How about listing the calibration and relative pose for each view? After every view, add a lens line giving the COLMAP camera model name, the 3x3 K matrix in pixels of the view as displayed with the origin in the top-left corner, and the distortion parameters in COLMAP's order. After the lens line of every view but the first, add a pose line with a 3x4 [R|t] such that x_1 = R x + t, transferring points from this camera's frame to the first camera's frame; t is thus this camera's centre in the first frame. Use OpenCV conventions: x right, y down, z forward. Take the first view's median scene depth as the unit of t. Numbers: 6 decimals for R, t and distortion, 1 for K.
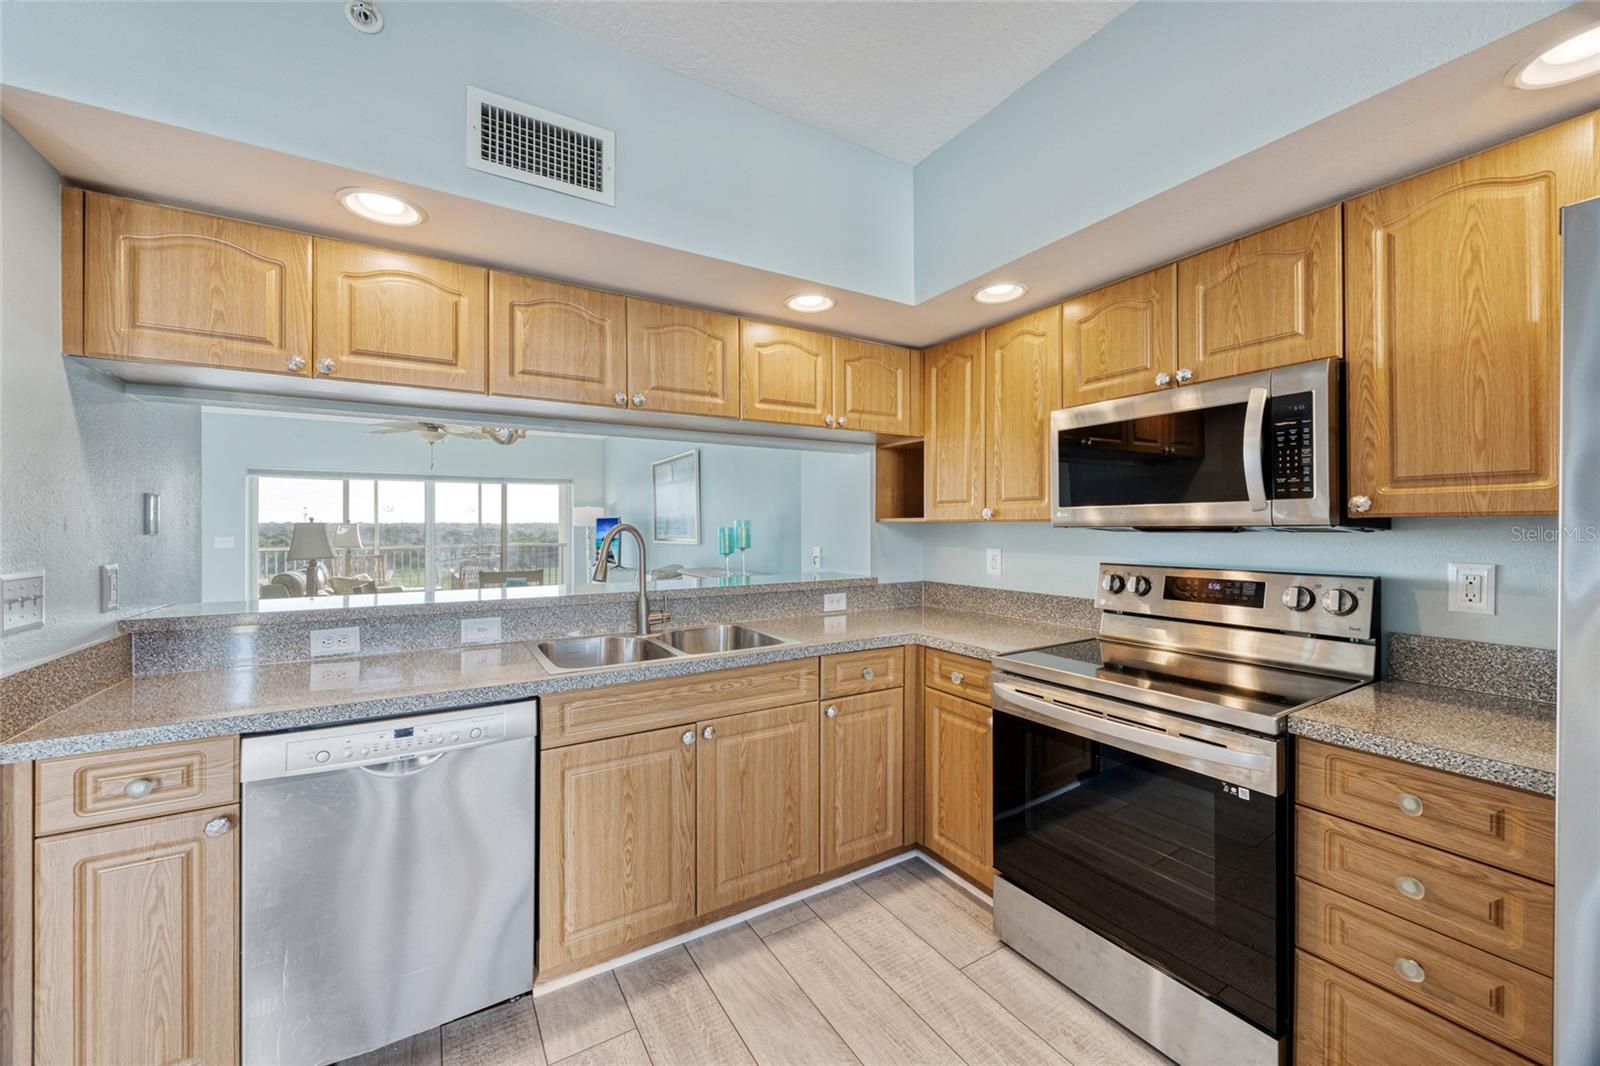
lens RADIAL K [[615.4, 0, 794.6], [0, 615.4, 526.2], [0, 0, 1]] dist [0.000397, 0.000927]
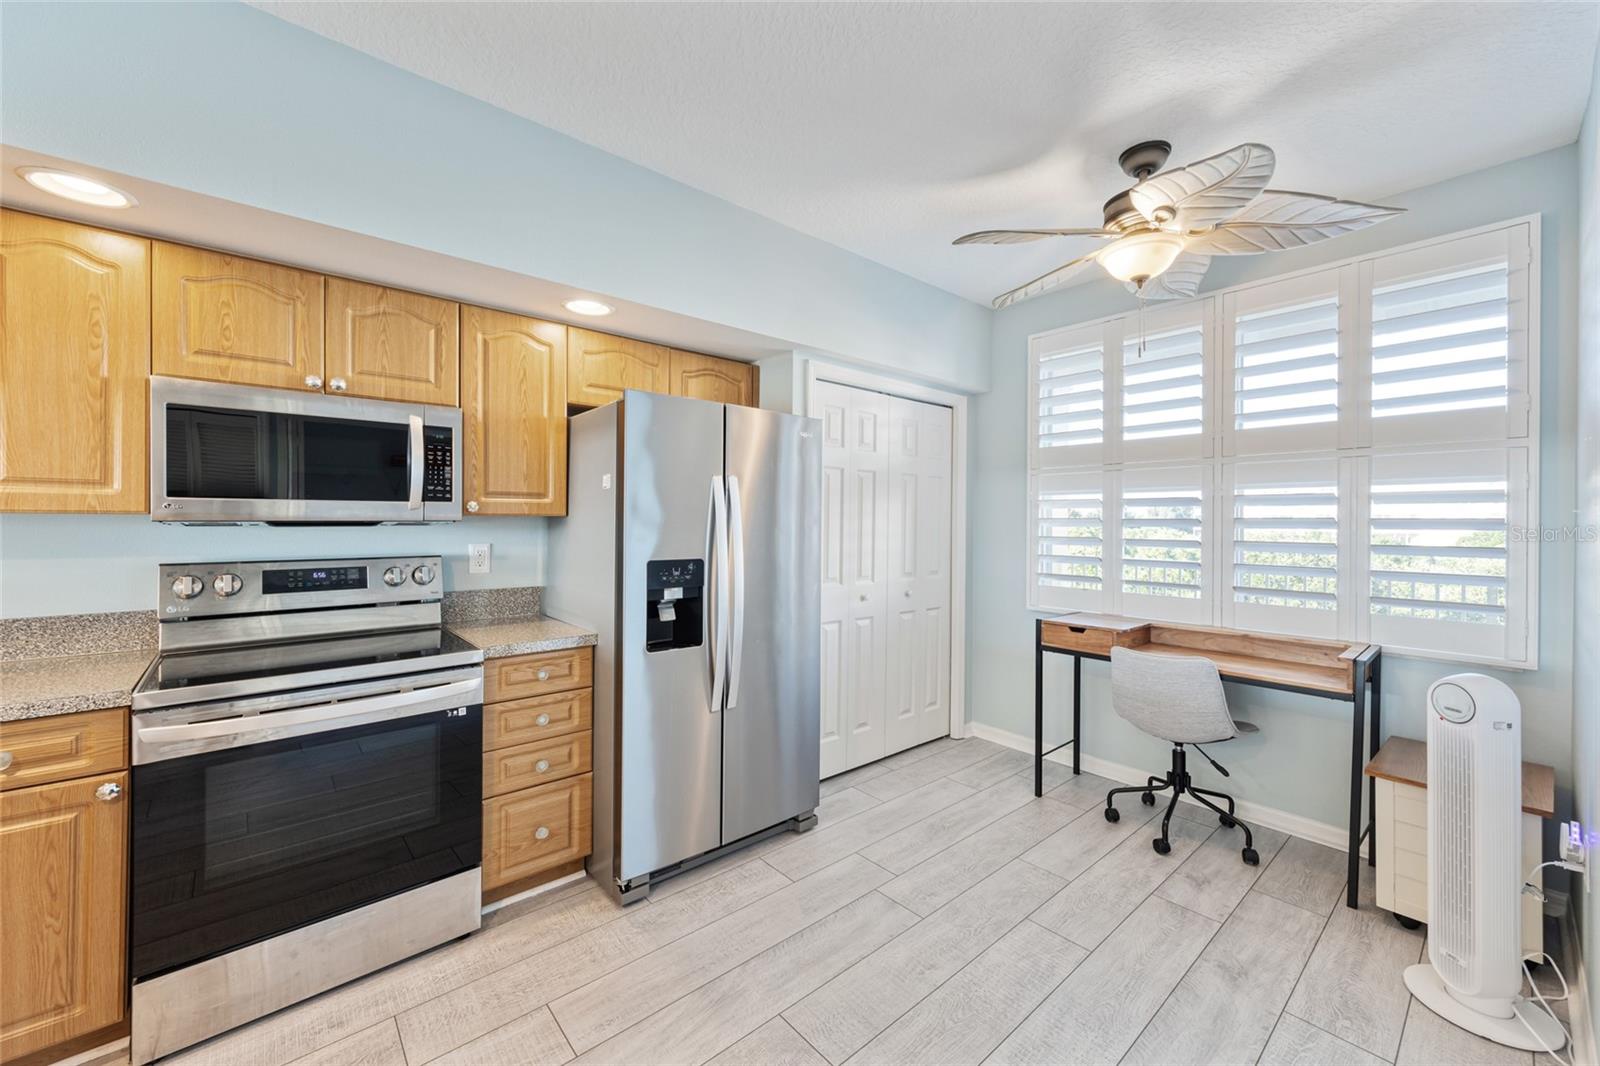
lens RADIAL K [[615.4, 0, 802.8], [0, 615.4, 522.7], [0, 0, 1]] dist [0.000397, 0.000927]
pose [[-0.168026, -0.003185, 0.985777, -0.590760], [-0.005500, 0.999982, 0.002293, -0.003605], [-0.985767, -0.005037, -0.168041, 0.353470]]
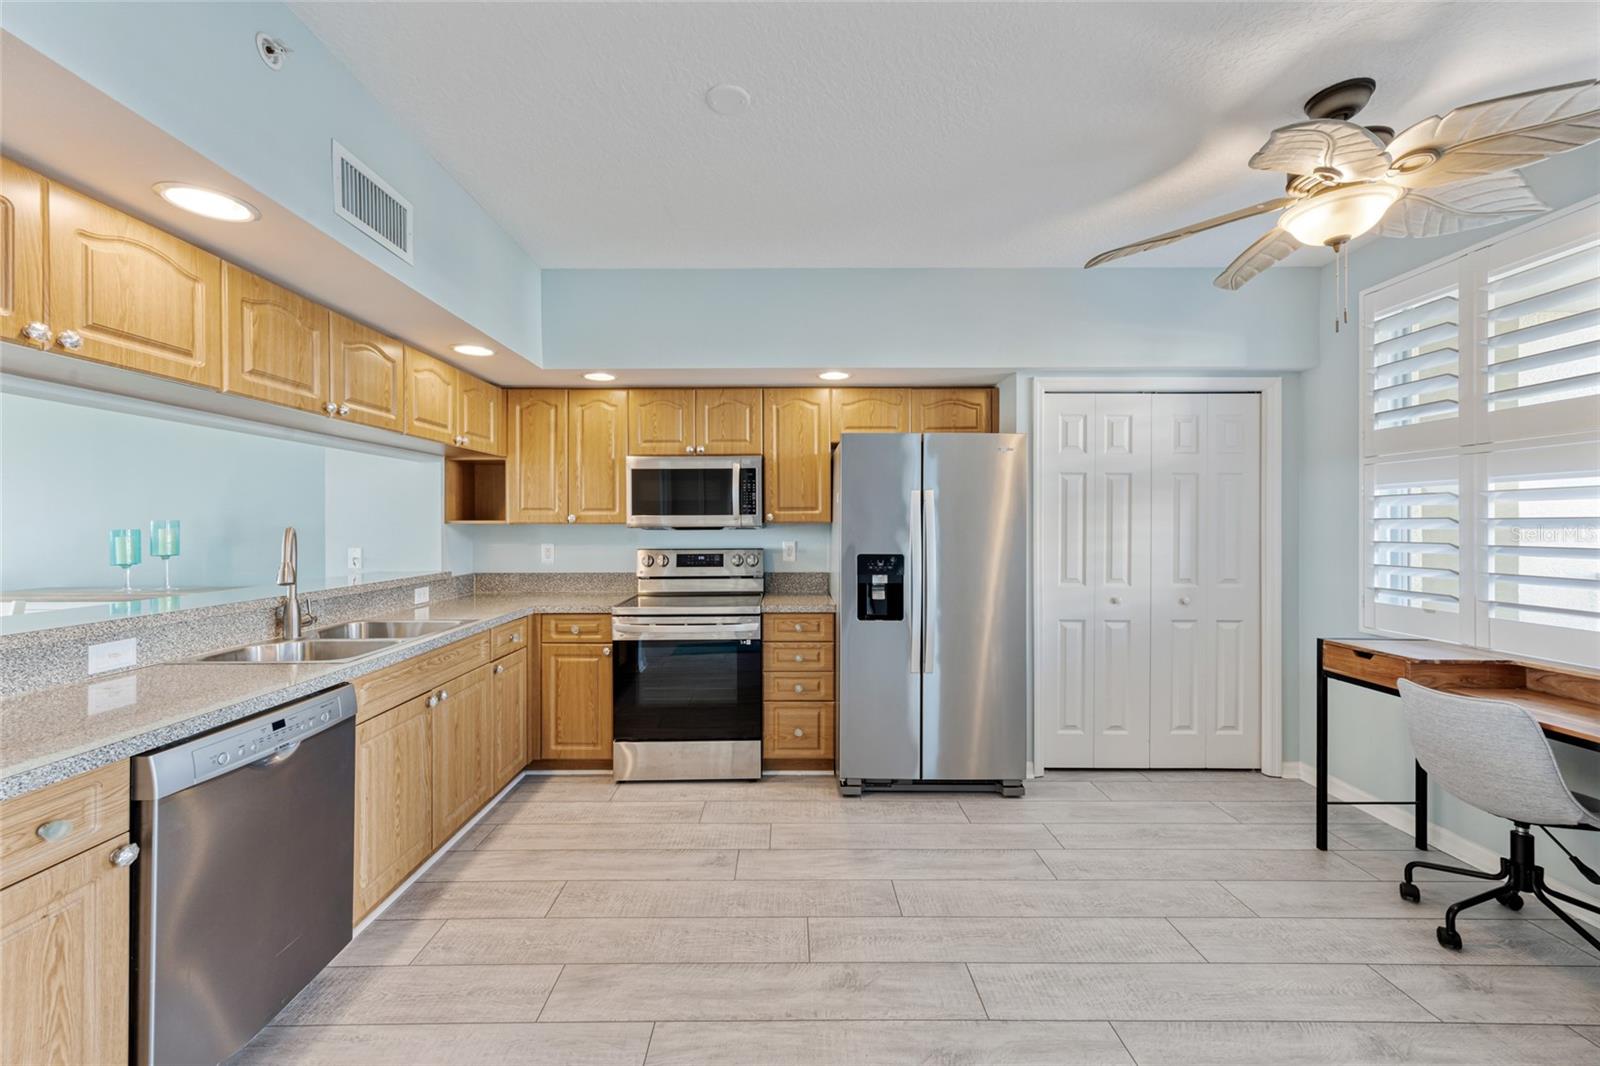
lens RADIAL K [[615.4, 0, 792.3], [0, 615.4, 525.7], [0, 0, 1]] dist [0.000397, 0.000927]
pose [[0.511771, -0.003181, 0.859116, -0.880809], [0.002798, 0.999994, 0.002036, -0.006208], [-0.859117, 0.001362, 0.511777, -0.244686]]
